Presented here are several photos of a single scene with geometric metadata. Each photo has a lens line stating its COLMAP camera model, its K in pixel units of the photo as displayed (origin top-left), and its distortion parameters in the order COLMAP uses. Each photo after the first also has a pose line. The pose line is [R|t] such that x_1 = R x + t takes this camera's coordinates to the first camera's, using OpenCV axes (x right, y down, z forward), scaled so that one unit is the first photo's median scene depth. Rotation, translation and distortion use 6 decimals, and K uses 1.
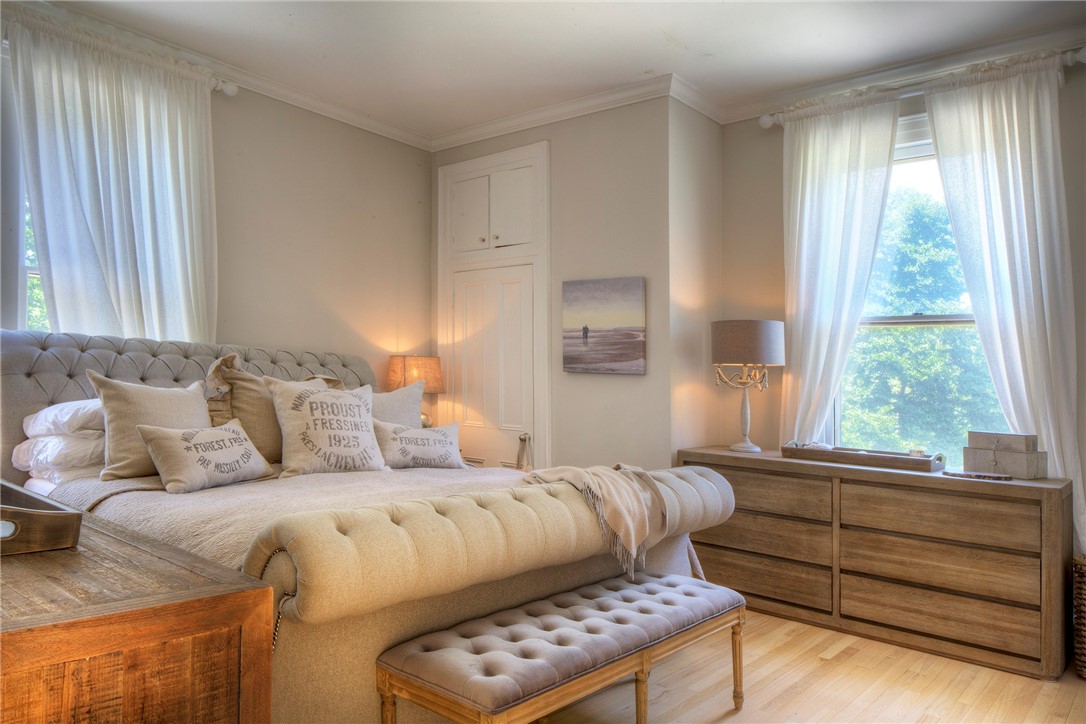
lens RADIAL K [[729.5, 0, 542.8], [0, 729.5, 378.8], [0, 0, 1]] dist [0.002282, 0.000190]
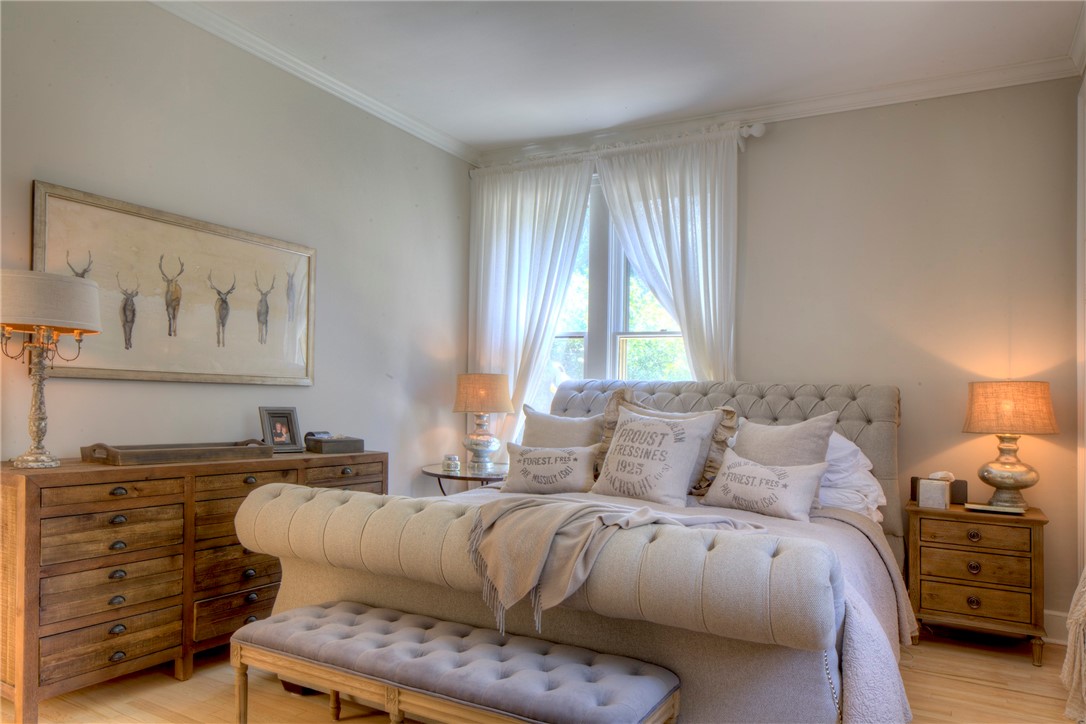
lens RADIAL K [[784.6, 0, 540.3], [0, 784.6, 411.0], [0, 0, 1]] dist [0.005090, 0.000810]
pose [[0.191190, -0.025541, -0.981221, 0.770127], [-0.012674, 0.999514, -0.028487, 0.039605], [0.981471, 0.017882, 0.190774, 0.664397]]
